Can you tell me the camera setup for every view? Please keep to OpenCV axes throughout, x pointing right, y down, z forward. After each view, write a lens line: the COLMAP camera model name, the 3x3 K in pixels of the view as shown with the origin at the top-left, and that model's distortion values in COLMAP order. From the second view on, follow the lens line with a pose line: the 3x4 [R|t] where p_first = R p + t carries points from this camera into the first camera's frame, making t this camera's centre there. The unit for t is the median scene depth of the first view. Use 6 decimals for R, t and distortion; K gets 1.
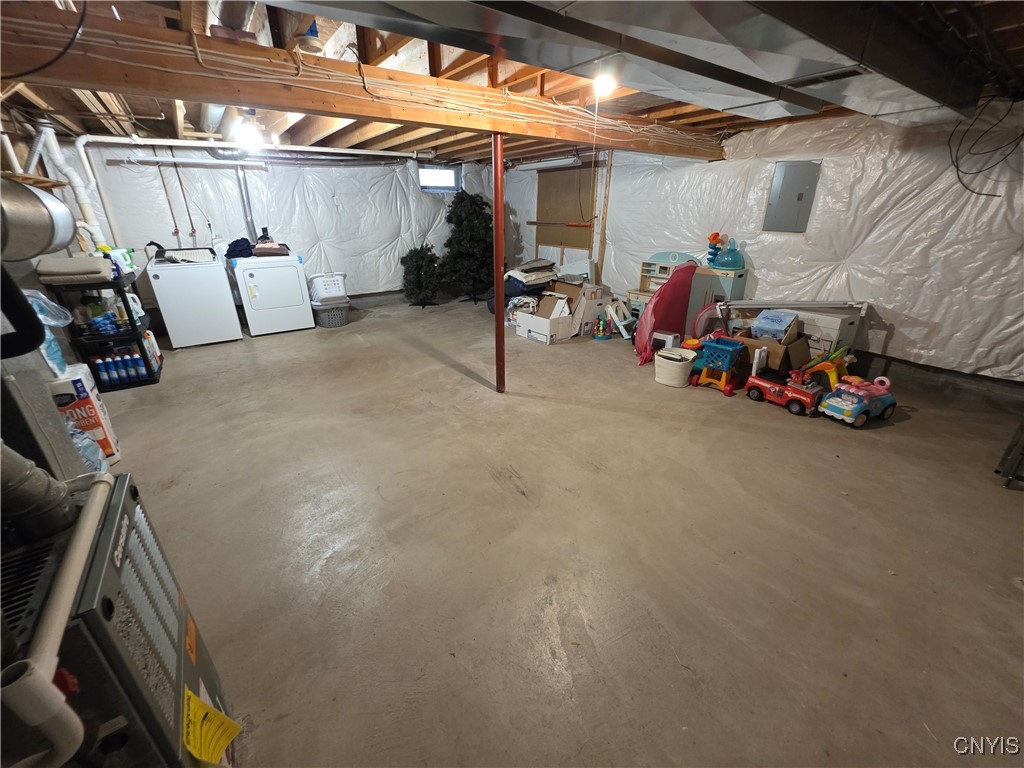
lens RADIAL K [[408.9, 0, 512.0], [0, 408.9, 384.0], [0, 0, 1]] dist [-0.000556, -0.000107]
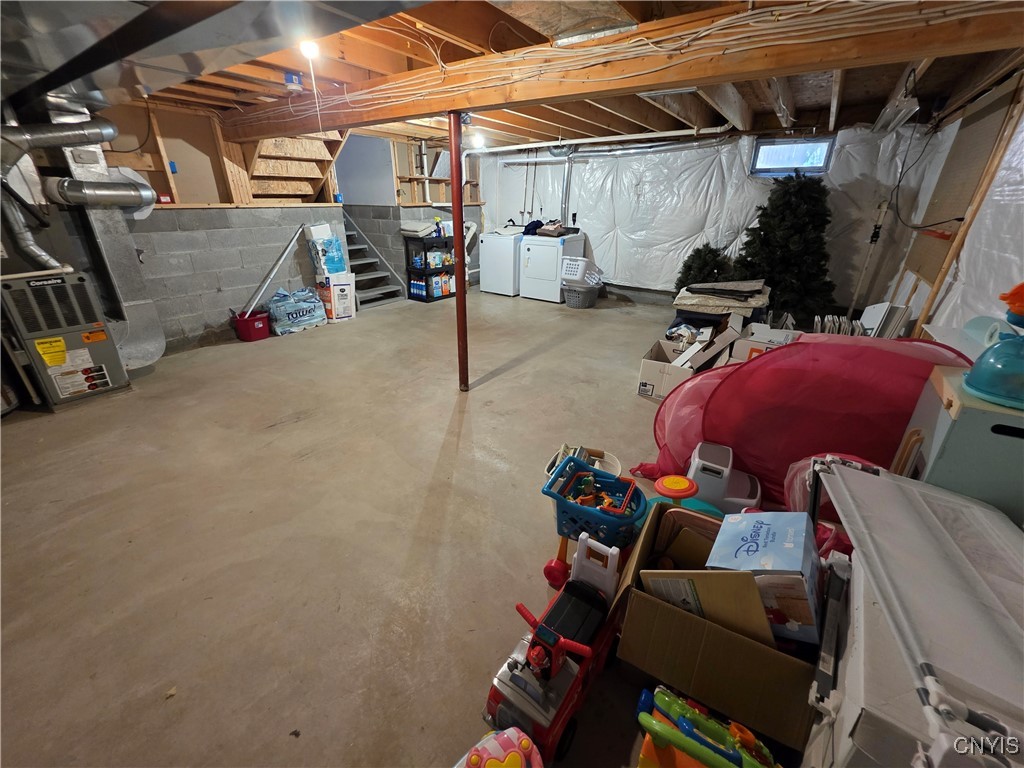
lens RADIAL K [[412.1, 0, 507.4], [0, 412.1, 381.0], [0, 0, 1]] dist [-0.000131, -0.000329]
pose [[0.331074, 0.388286, -0.860014, 0.743819], [-0.381552, 0.888667, 0.254339, -0.255148], [0.863023, 0.243935, 0.442366, 0.601011]]
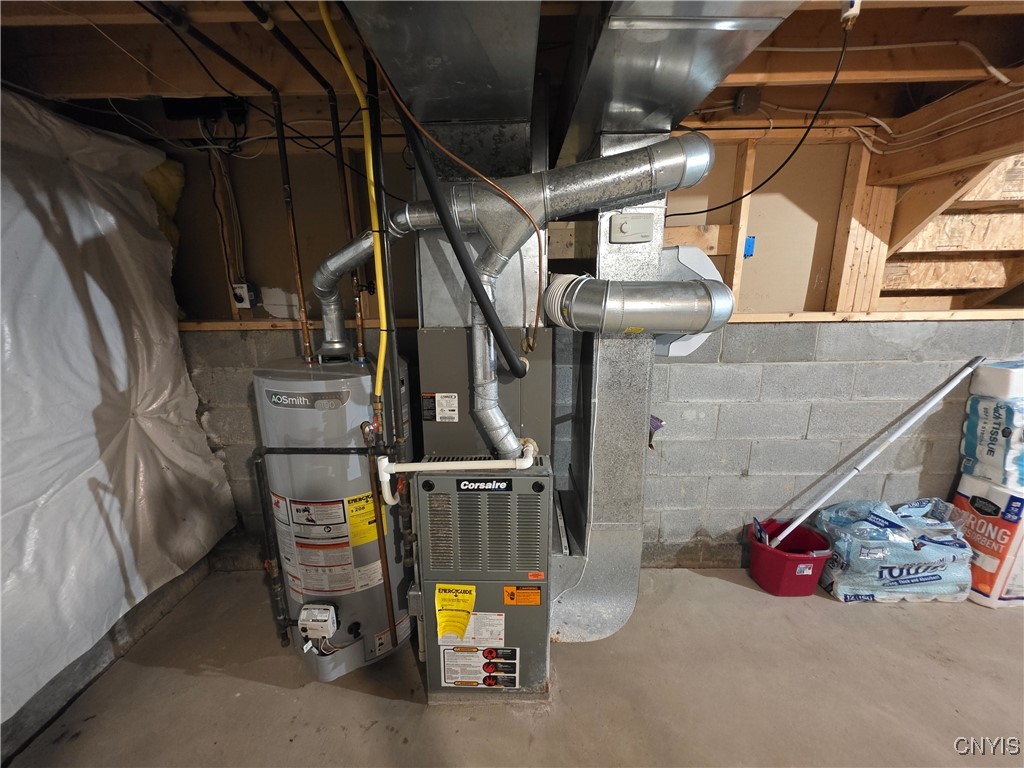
lens RADIAL K [[412.1, 0, 507.4], [0, 412.1, 381.0], [0, 0, 1]] dist [-0.000131, -0.000329]
pose [[-0.595334, 0.195970, -0.779213, 0.044921], [-0.303238, 0.843280, 0.443762, -0.150612], [0.744059, 0.500474, -0.442608, 0.310910]]
